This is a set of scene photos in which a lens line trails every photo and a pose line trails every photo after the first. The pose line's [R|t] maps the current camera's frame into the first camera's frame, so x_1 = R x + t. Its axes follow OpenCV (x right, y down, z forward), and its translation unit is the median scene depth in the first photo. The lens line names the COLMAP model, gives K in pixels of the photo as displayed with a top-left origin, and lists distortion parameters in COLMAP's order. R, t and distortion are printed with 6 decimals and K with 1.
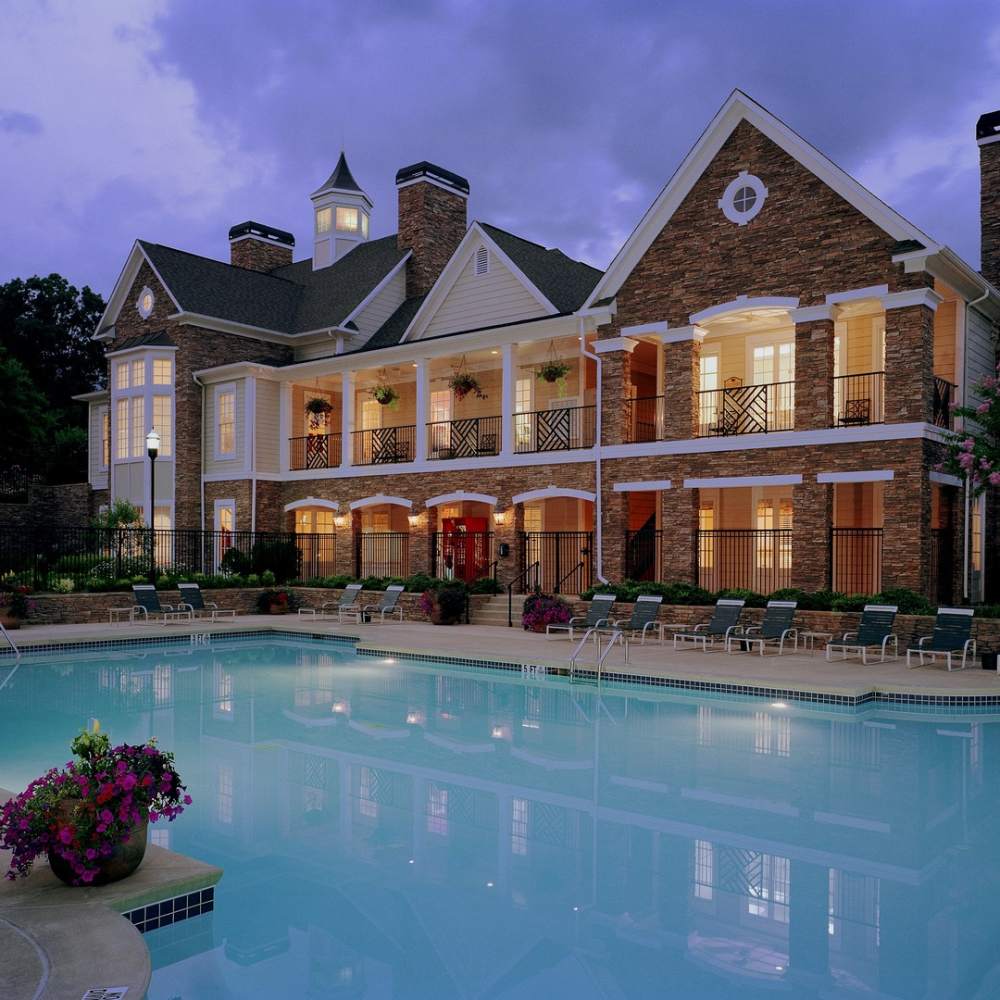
lens RADIAL K [[1030.4, 0, 503.4], [0, 1030.4, 505.0], [0, 0, 1]] dist [-0.007831, 0.000000]
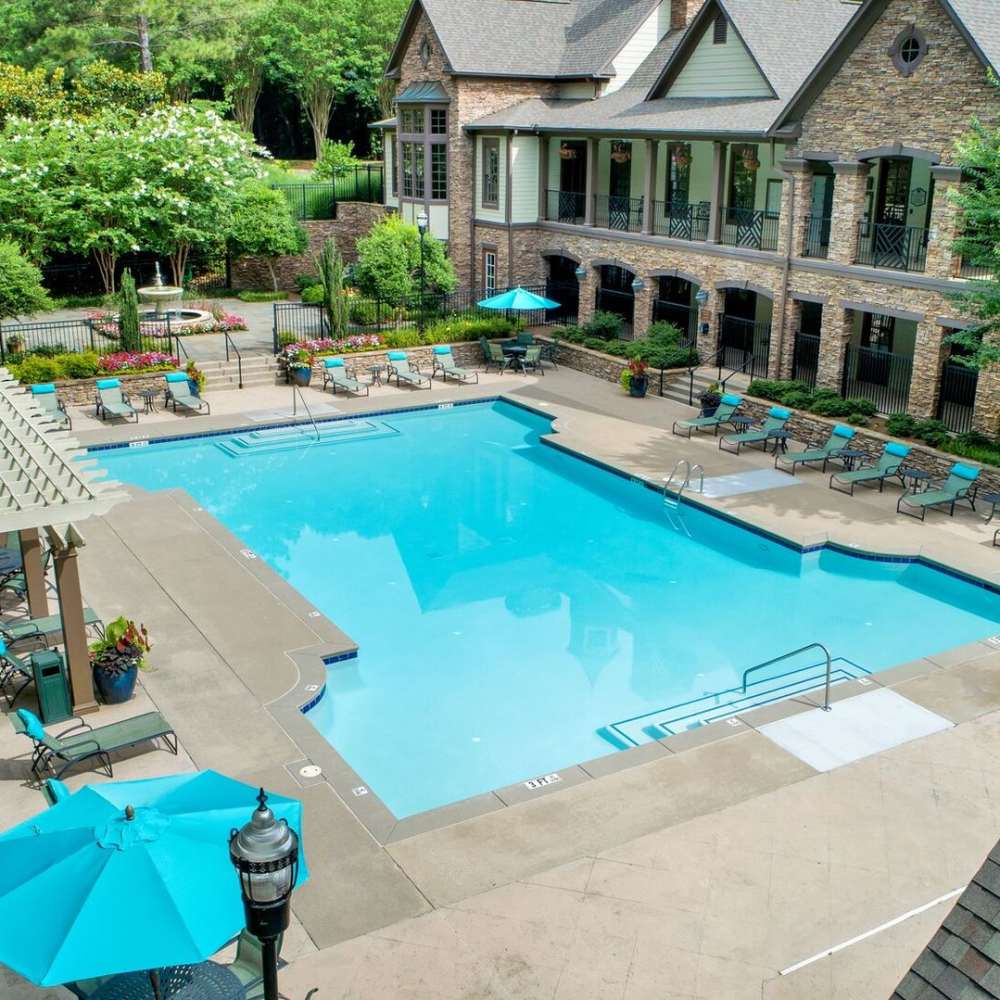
lens RADIAL K [[1168.7, 0, 498.4], [0, 1168.7, 499.7], [0, 0, 1]] dist [0.014411, 0.000000]
pose [[0.949520, 0.100543, -0.297159, 0.234888], [0.001752, 0.945535, 0.325516, -0.249387], [0.313702, -0.309605, 0.897628, -0.376827]]
